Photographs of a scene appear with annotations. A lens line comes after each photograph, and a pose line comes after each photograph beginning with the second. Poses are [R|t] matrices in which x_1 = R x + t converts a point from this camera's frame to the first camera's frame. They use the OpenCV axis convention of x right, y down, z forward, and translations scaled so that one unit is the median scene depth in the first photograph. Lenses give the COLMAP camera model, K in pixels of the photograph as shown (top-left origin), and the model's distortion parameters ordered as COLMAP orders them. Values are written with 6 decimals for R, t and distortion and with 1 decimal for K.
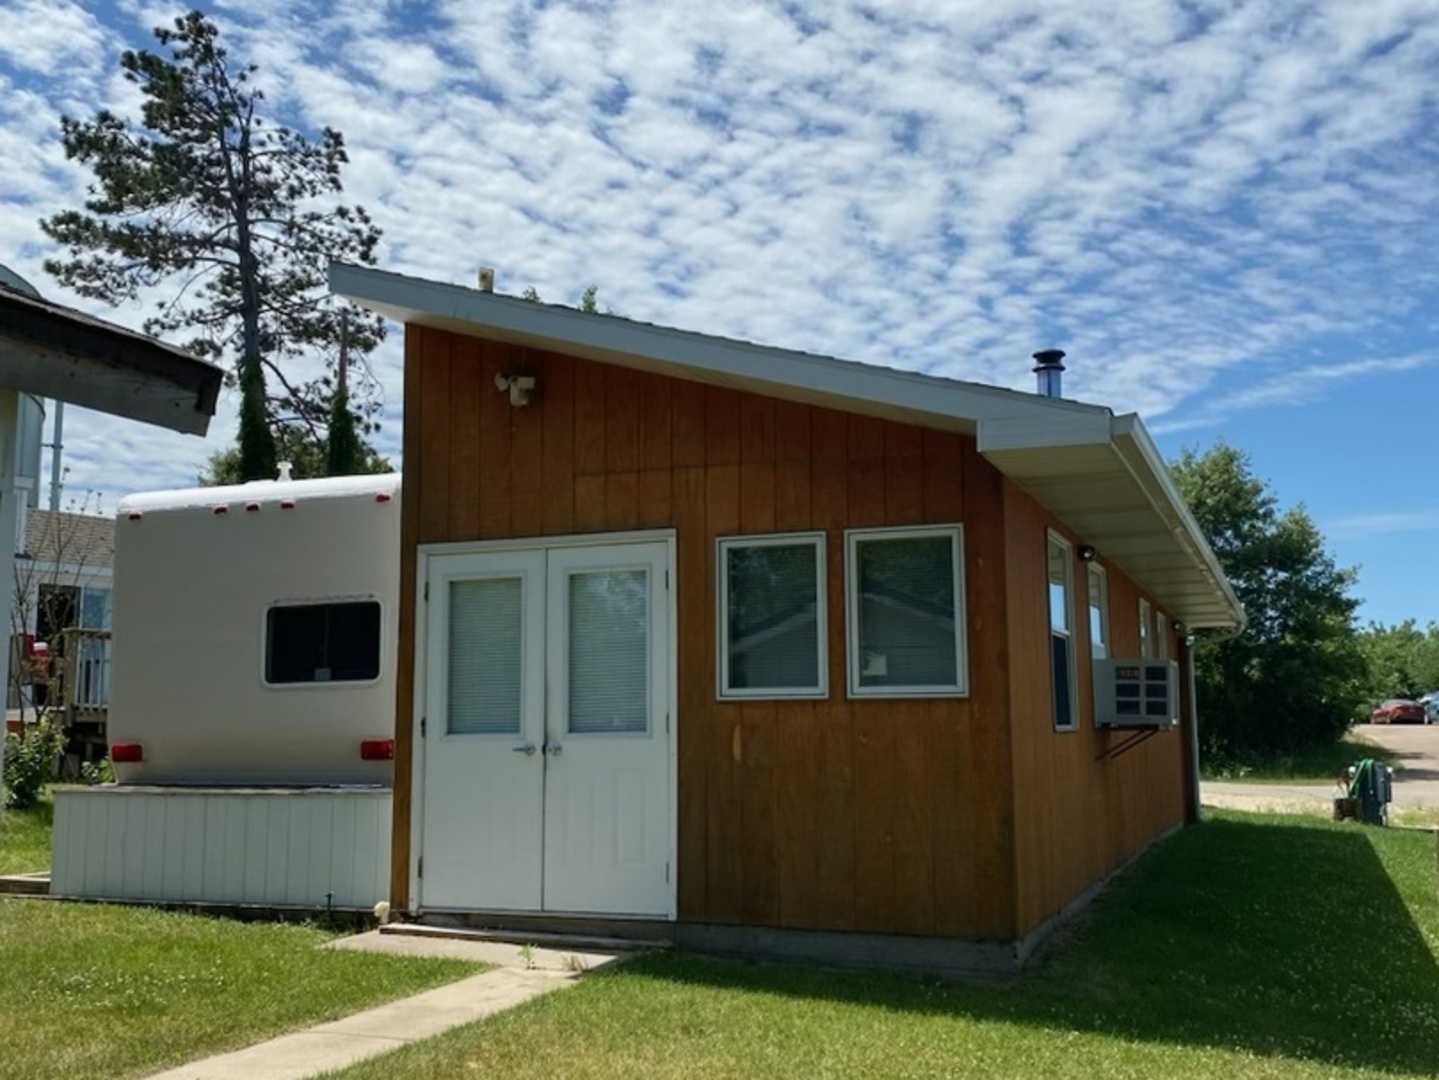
lens RADIAL K [[1453.1, 0, 720.1], [0, 1453.1, 534.3], [0, 0, 1]] dist [0.073436, 0.000000]
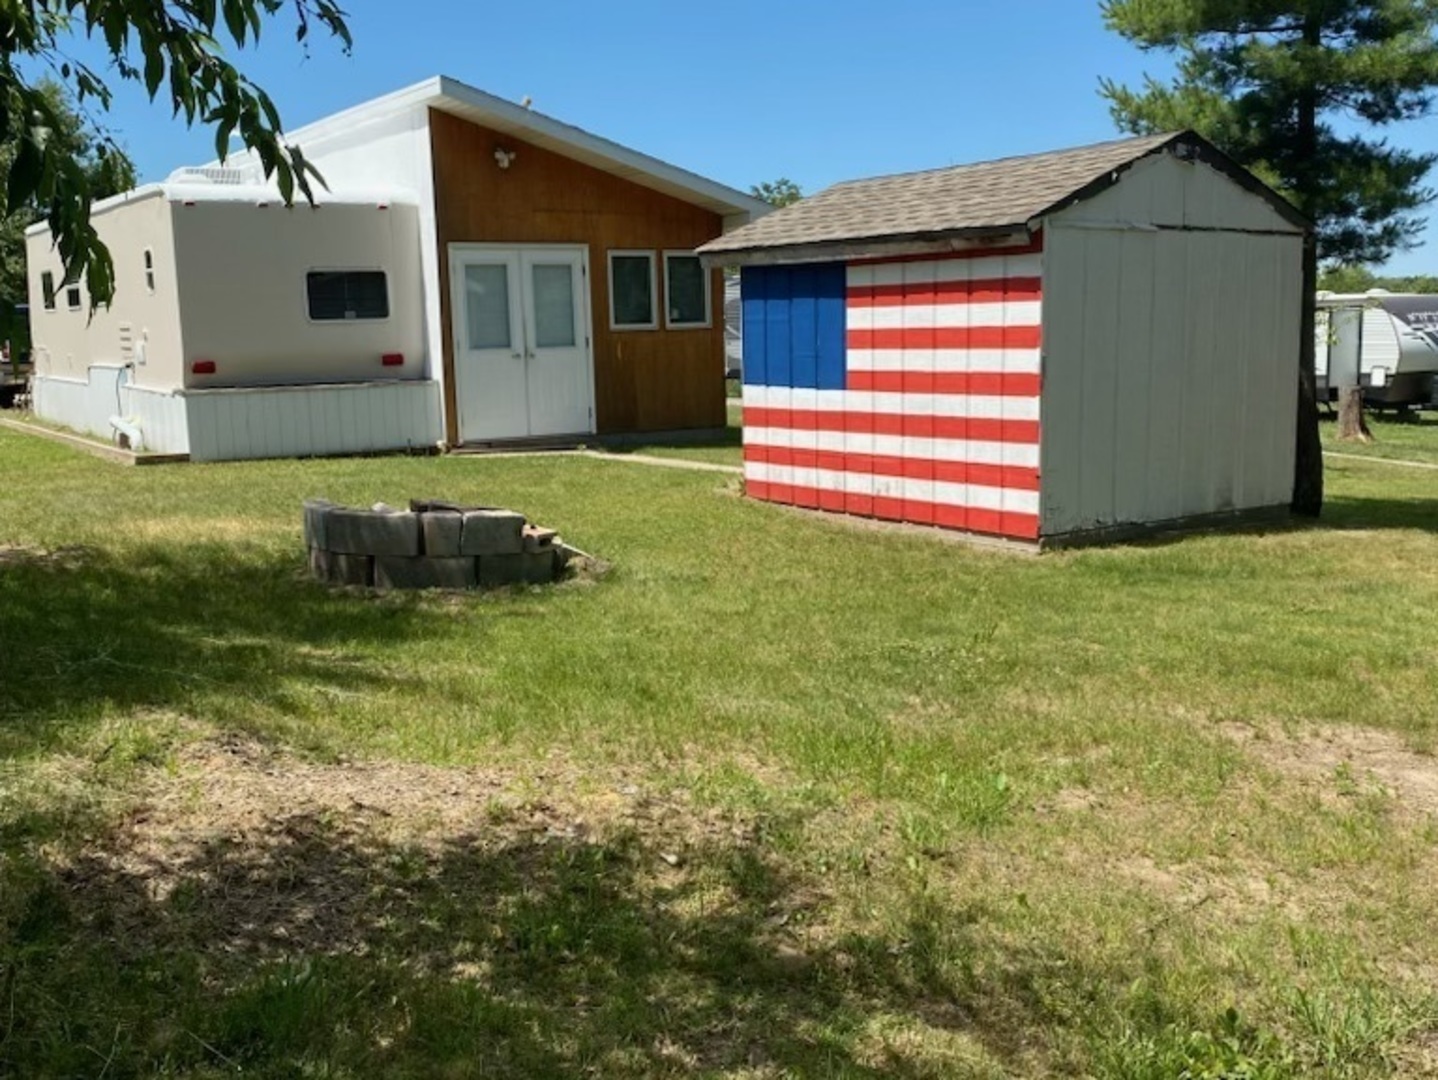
lens RADIAL K [[1452.1, 0, 718.2], [0, 1452.1, 541.1], [0, 0, 1]] dist [0.073436, 0.000000]
pose [[0.577553, -0.129182, 0.806067, -1.565951], [-0.091102, 0.971033, 0.220895, -0.064989], [-0.811254, -0.201013, 0.549055, -0.324997]]
